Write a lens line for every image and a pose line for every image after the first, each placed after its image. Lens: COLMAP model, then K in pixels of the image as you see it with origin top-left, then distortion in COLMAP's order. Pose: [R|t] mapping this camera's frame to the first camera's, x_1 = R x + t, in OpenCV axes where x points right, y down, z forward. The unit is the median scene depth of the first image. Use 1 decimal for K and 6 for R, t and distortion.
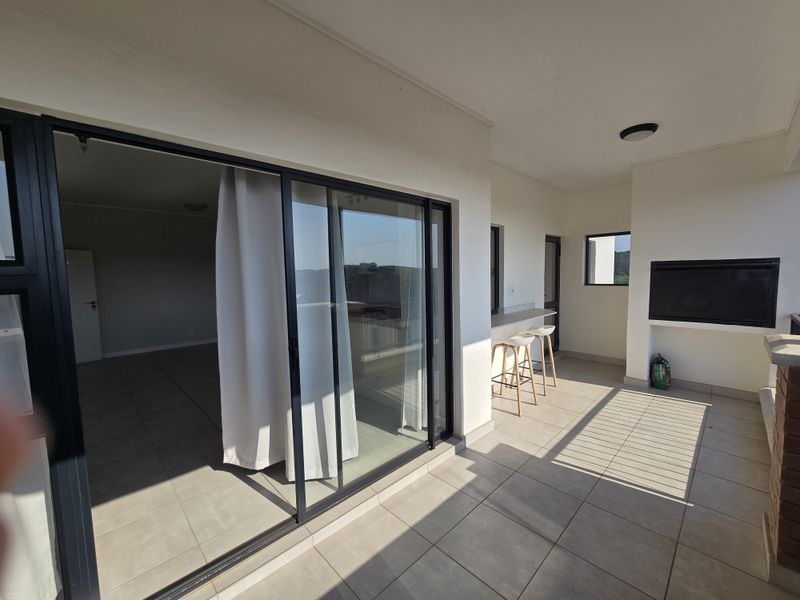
lens RADIAL K [[328.3, 0, 403.3], [0, 328.3, 301.5], [0, 0, 1]] dist [0.001307, 0.000359]
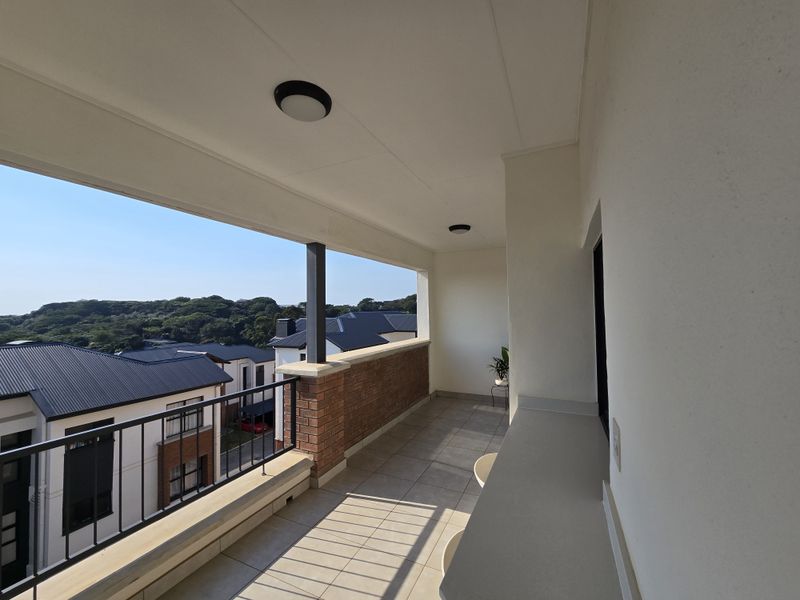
lens RADIAL K [[328.3, 0, 403.3], [0, 328.3, 301.5], [0, 0, 1]] dist [0.001307, 0.000359]
pose [[-0.940151, 0.023089, -0.339974, 0.889143], [0.002850, 0.998200, 0.059910, -0.243361], [0.340745, 0.055355, -0.938525, 1.901035]]
